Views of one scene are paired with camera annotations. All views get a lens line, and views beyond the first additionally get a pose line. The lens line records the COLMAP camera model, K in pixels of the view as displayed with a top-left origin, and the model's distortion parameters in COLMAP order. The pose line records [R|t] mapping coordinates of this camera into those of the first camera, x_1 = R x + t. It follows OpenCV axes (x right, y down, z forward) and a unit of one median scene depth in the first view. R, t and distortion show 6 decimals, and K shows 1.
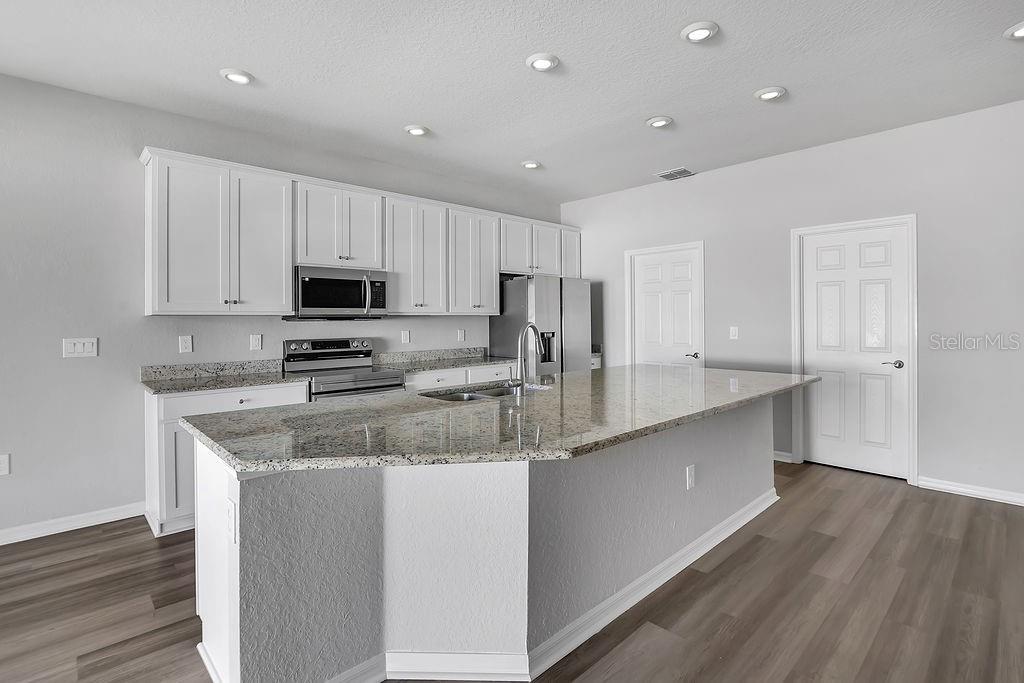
lens RADIAL K [[483.4, 0, 509.9], [0, 483.4, 326.7], [0, 0, 1]] dist [-0.000756, 0.000056]
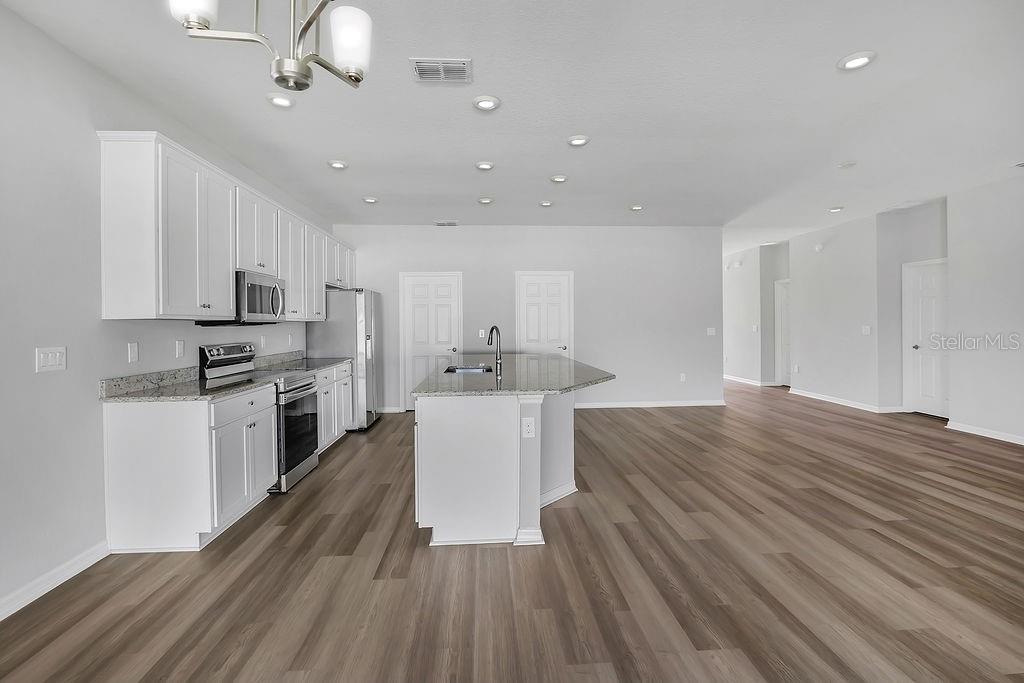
lens RADIAL K [[483.4, 0, 509.9], [0, 483.4, 326.7], [0, 0, 1]] dist [-0.000756, 0.000056]
pose [[0.633906, -0.001724, 0.773408, -0.841847], [0.008456, 0.999953, -0.004702, -0.000246], [-0.773364, 0.009520, 0.633891, -0.072368]]
